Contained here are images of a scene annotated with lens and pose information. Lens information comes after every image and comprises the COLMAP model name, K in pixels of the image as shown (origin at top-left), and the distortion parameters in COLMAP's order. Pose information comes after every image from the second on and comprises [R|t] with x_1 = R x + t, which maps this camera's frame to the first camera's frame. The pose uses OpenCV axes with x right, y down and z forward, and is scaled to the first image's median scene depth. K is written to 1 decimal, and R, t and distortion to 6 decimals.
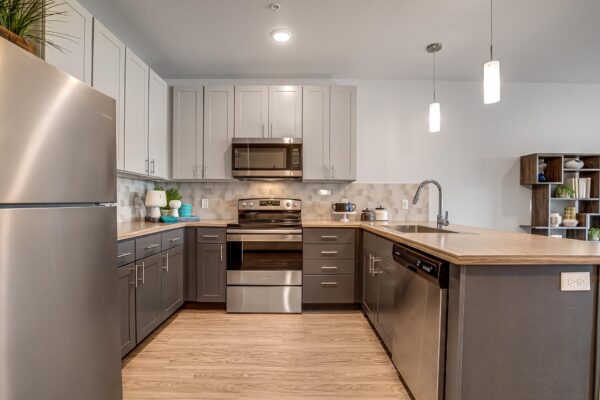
lens RADIAL K [[289.0, 0, 296.3], [0, 289.0, 206.6], [0, 0, 1]] dist [-0.024064, 0.000808]
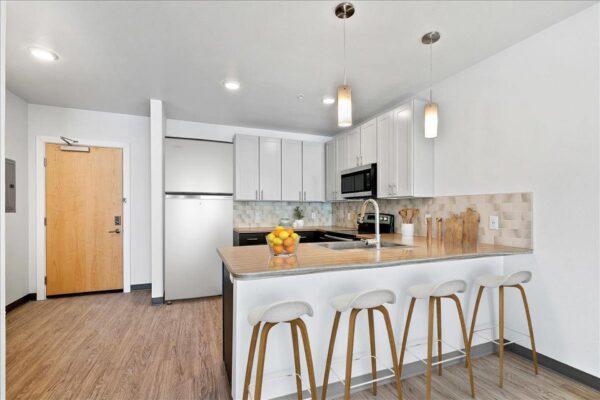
lens RADIAL K [[272.4, 0, 298.7], [0, 272.4, 207.7], [0, 0, 1]] dist [0.006208, -0.000843]
pose [[0.373363, -0.011997, -0.927608, 0.941947], [-0.008634, 0.999828, -0.016406, -0.034418], [0.927645, 0.014134, 0.373195, 0.303856]]
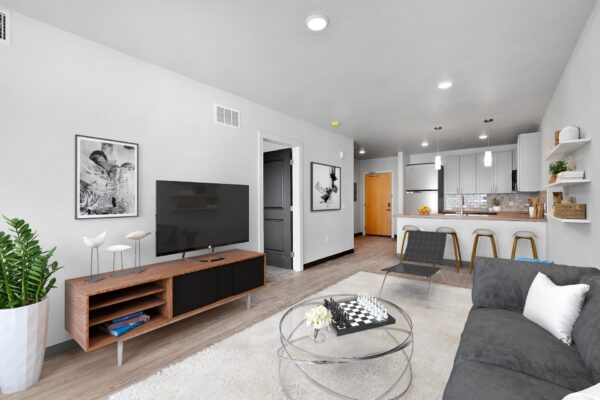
lens RADIAL K [[280.9, 0, 300.7], [0, 280.9, 209.6], [0, 0, 1]] dist [0.001998, 0.000670]
pose [[-0.594461, 0.034907, -0.803366, 2.356612], [-0.005727, 0.998848, 0.047639, -0.073168], [0.804104, 0.032921, -0.593576, 0.999875]]
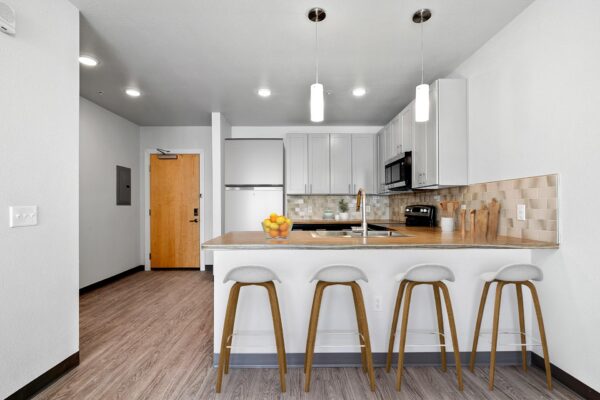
lens RADIAL K [[280.9, 0, 300.4], [0, 280.9, 202.2], [0, 0, 1]] dist [0.001998, 0.000670]
pose [[0.022511, -0.021132, -0.999523, 1.092243], [-0.007126, 0.999748, -0.021298, -0.015326], [0.999721, 0.007602, 0.022355, 0.567741]]
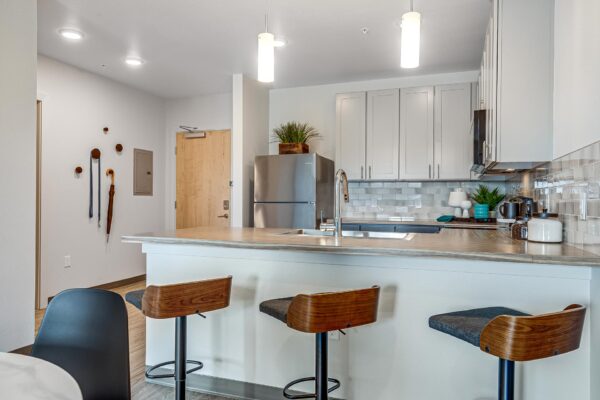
lens RADIAL K [[425.0, 0, 302.0], [0, 425.0, 194.1], [0, 0, 1]] dist [0.010543, 0.000558]
pose [[-0.337110, -0.022975, -0.941185, 1.124313], [-0.017608, 0.999681, -0.018096, -0.008503], [0.941301, 0.010472, -0.337407, 0.962926]]
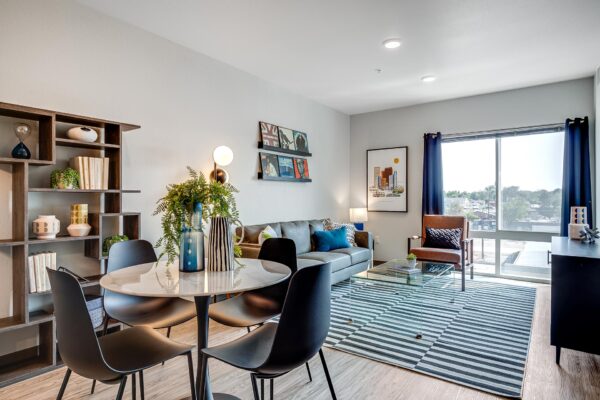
lens RADIAL K [[351.2, 0, 299.2], [0, 351.2, 198.5], [0, 0, 1]] dist [0.002580, 0.001625]
pose [[0.595327, -0.005004, 0.803468, 0.684765], [0.014104, 0.999892, -0.004224, -0.000403], [-0.803360, 0.013847, 0.595333, 0.181282]]
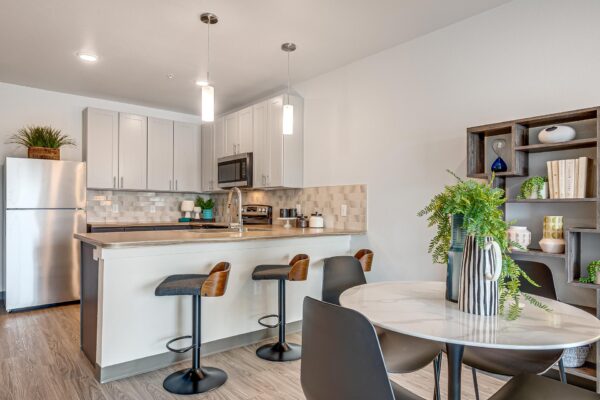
lens RADIAL K [[373.4, 0, 294.6], [0, 373.4, 201.8], [0, 0, 1]] dist [-0.010271, -0.001508]
pose [[0.641958, -0.016276, -0.766567, 1.268159], [-0.010730, 0.999486, -0.030208, 0.002116], [0.766665, 0.027618, 0.641453, 0.196993]]
